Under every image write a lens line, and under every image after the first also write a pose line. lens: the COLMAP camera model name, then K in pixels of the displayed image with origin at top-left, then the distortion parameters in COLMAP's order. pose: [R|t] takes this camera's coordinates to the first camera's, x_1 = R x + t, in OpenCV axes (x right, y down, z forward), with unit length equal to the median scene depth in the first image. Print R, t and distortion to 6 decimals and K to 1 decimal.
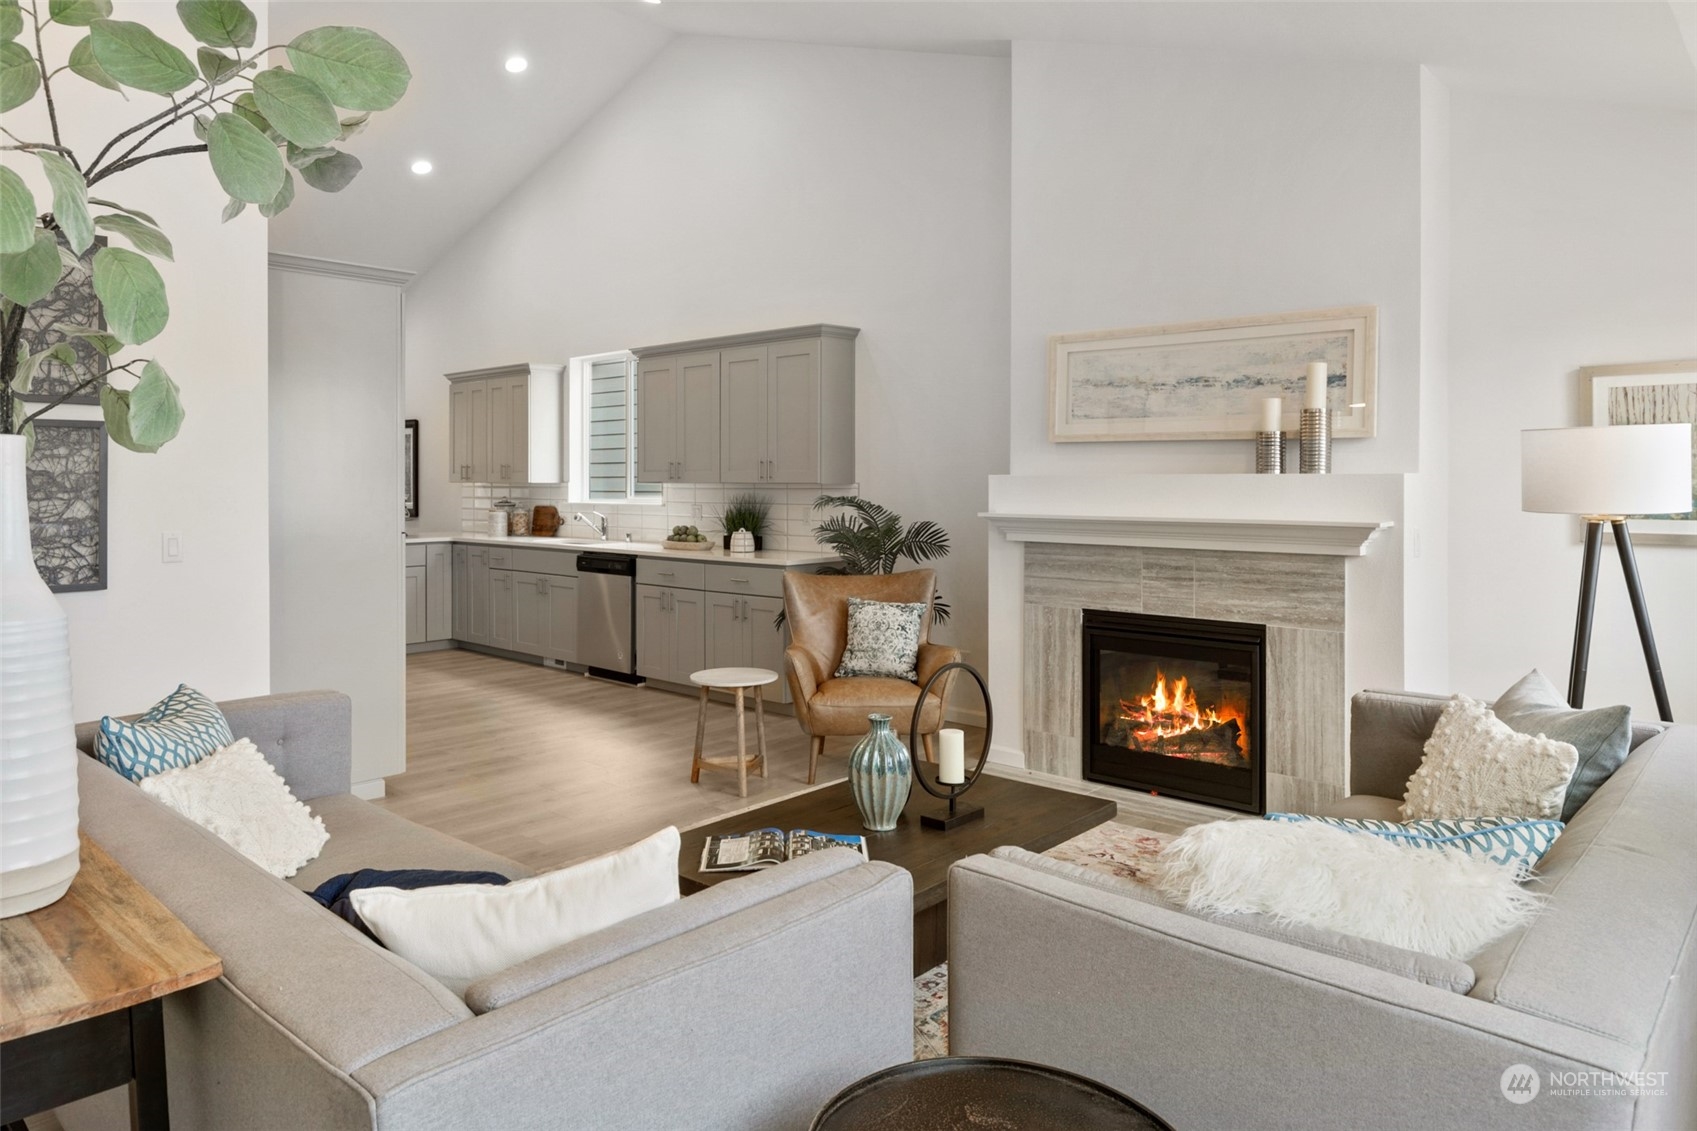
lens RADIAL K [[1087.0, 0, 780.5], [0, 1087.0, 489.1], [0, 0, 1]] dist [0.003388, 0.000660]
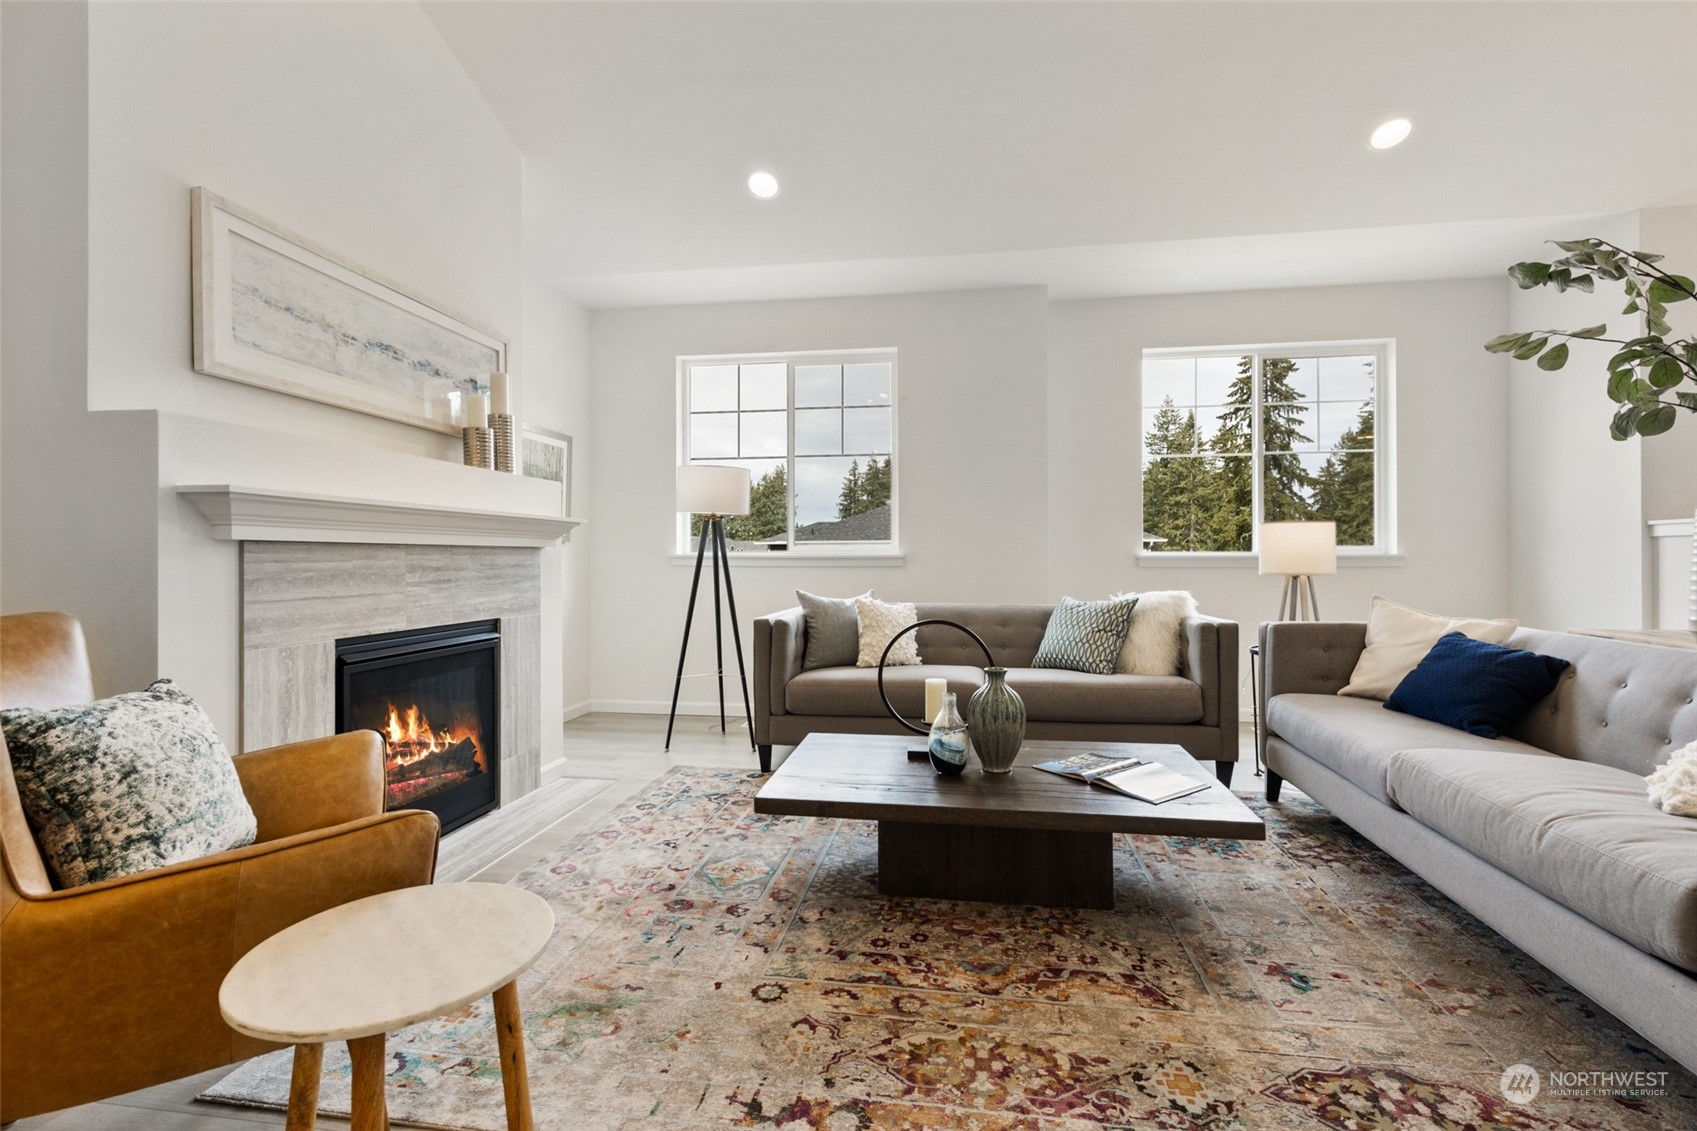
lens RADIAL K [[774.7, 0, 849.4], [0, 774.7, 553.0], [0, 0, 1]] dist [0.004100, 0.000792]
pose [[-0.574909, 0.005382, 0.818200, -0.310770], [0.006476, 0.999977, -0.002027, 0.061508], [-0.818192, 0.004133, -0.574931, 1.053925]]
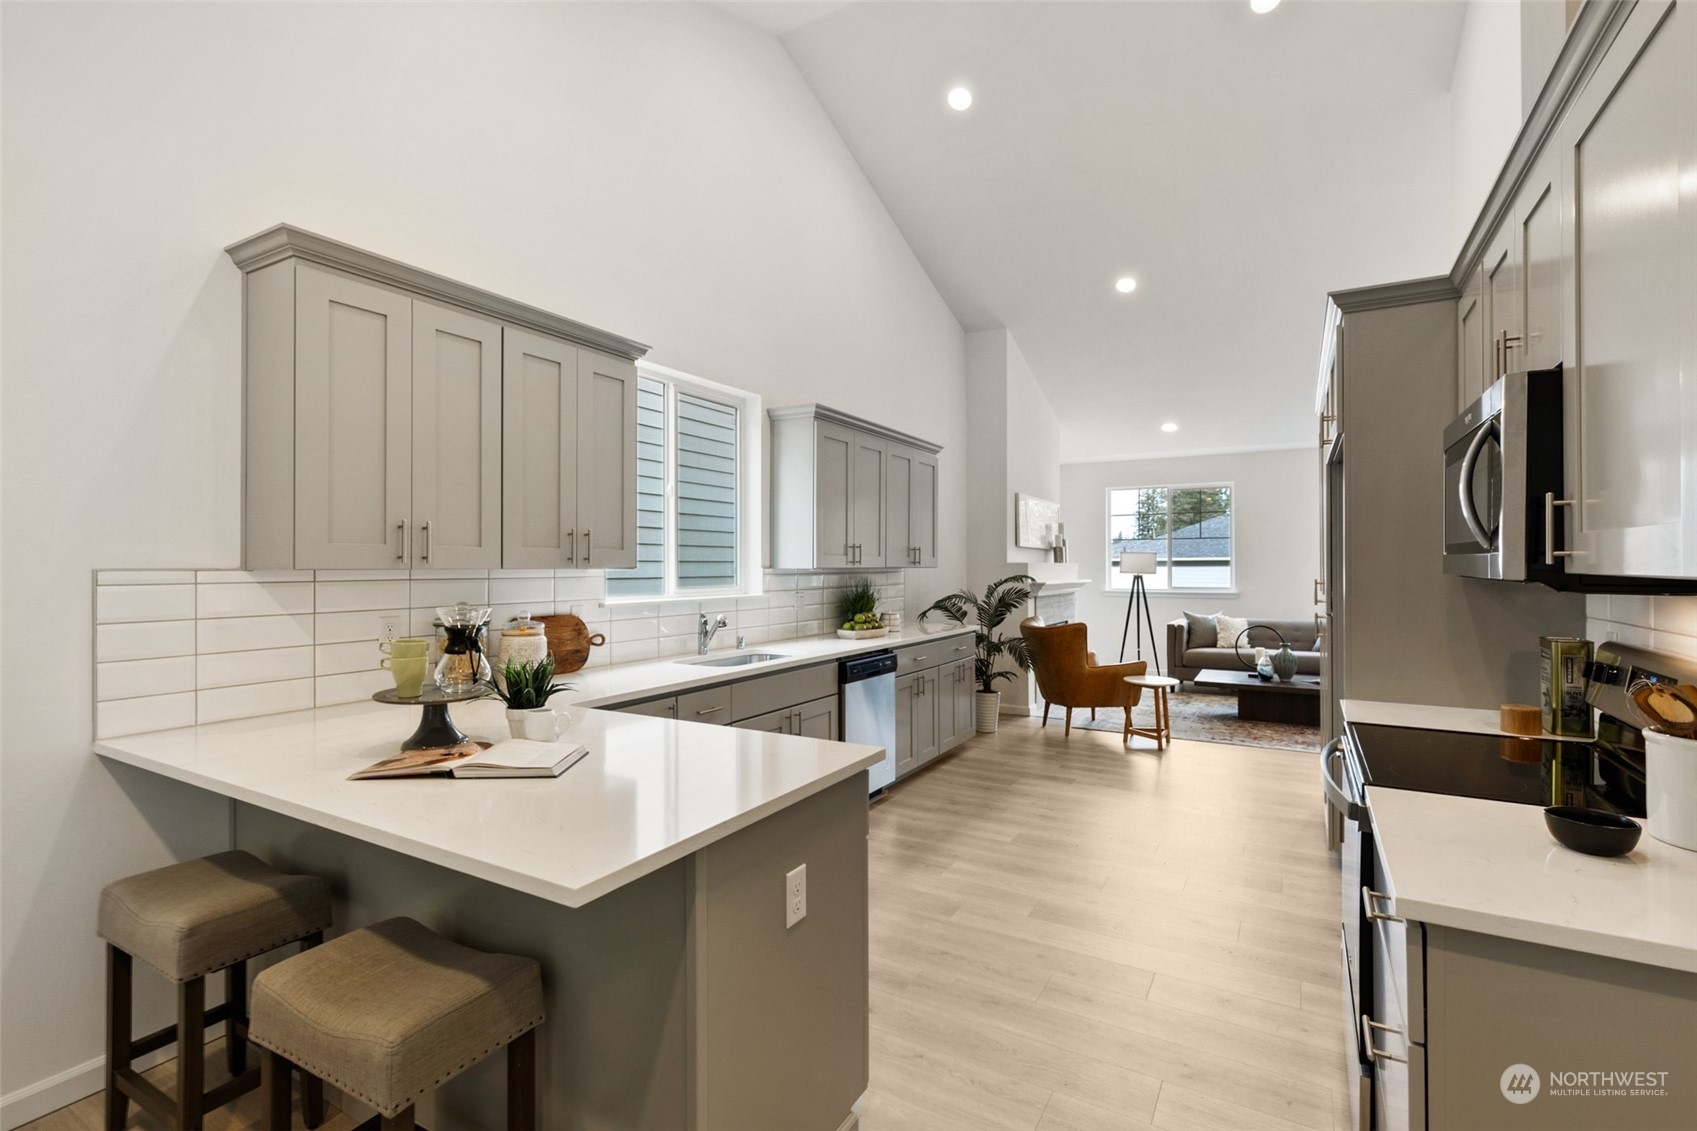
lens RADIAL K [[766.5, 0, 854.2], [0, 766.5, 563.2], [0, 0, 1]] dist [0.004310, 0.000937]
pose [[-0.252604, 0.005159, 0.967556, -1.116195], [0.007137, 0.999969, -0.003468, -0.010276], [-0.967544, 0.006030, -0.252633, 1.806159]]
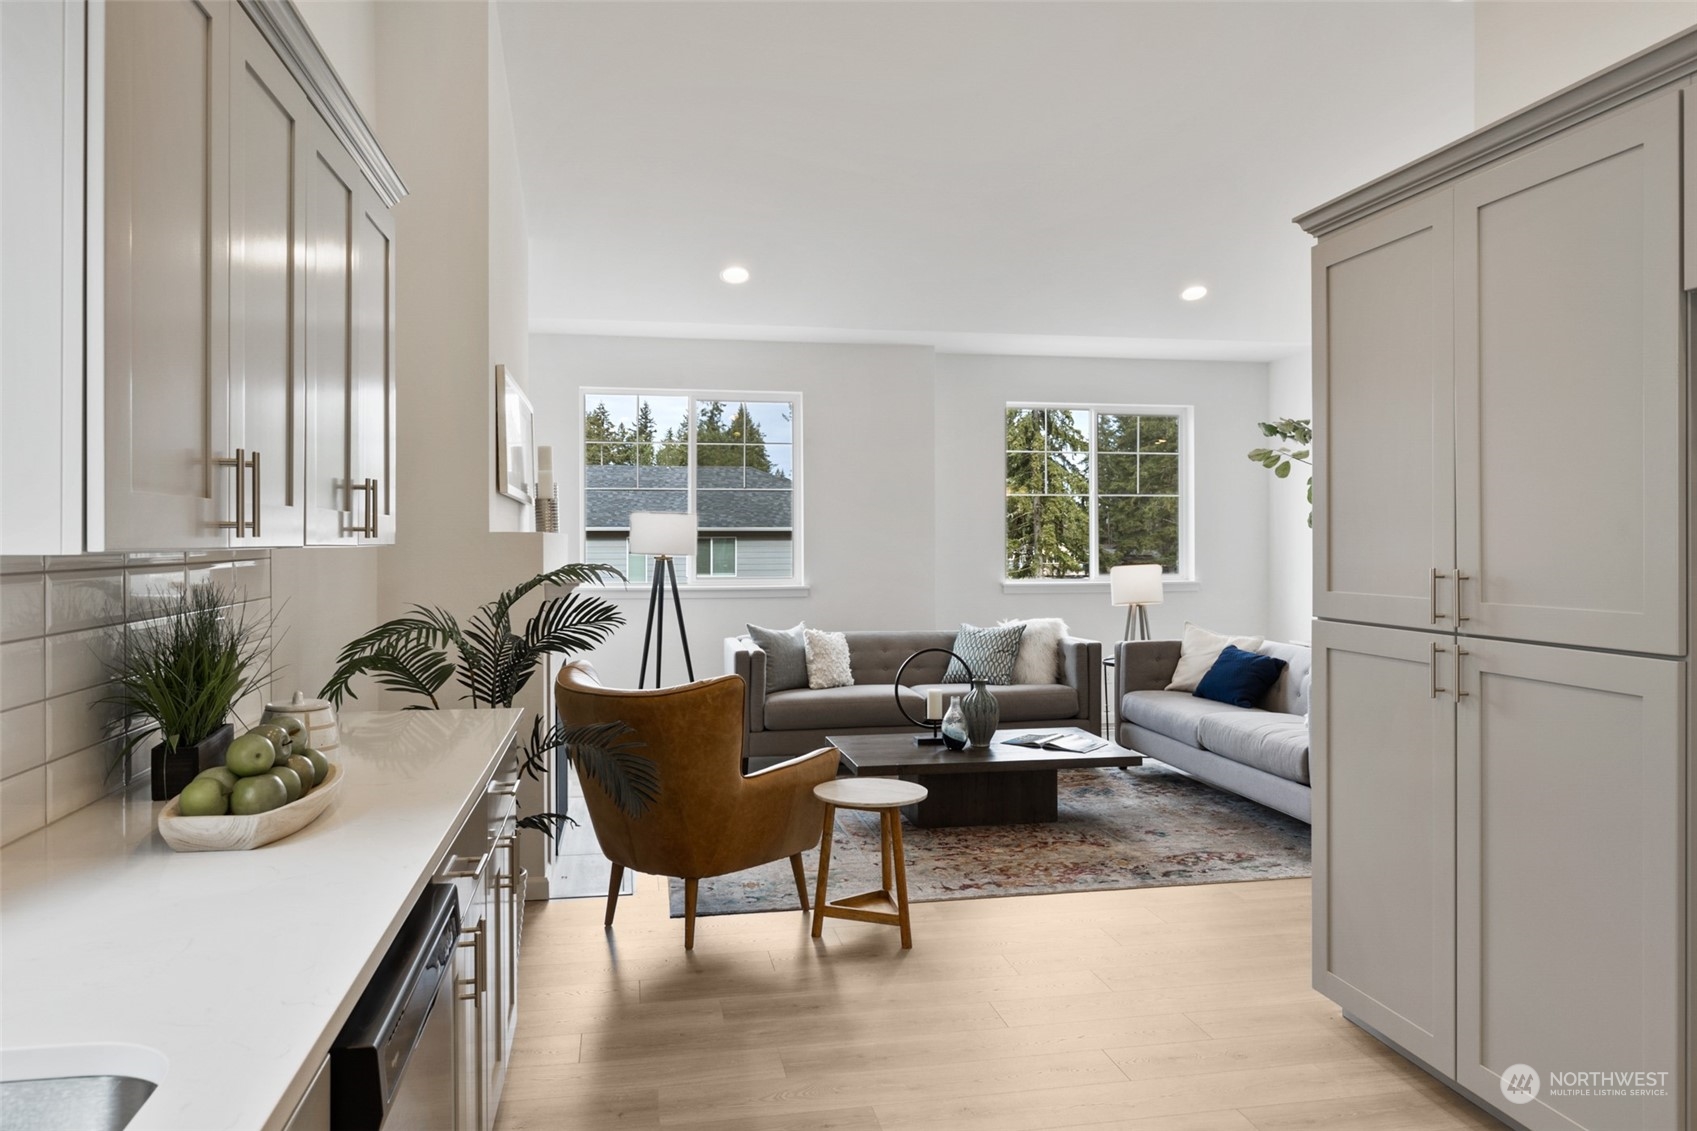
lens RADIAL K [[1184.7, 0, 845.6], [0, 1184.7, 537.9], [0, 0, 1]] dist [-0.001991, 0.000341]
pose [[-0.815503, 0.003134, 0.578744, -0.532456], [0.006249, 0.999975, 0.003392, -0.011656], [-0.578719, 0.006383, -0.815502, 1.747615]]
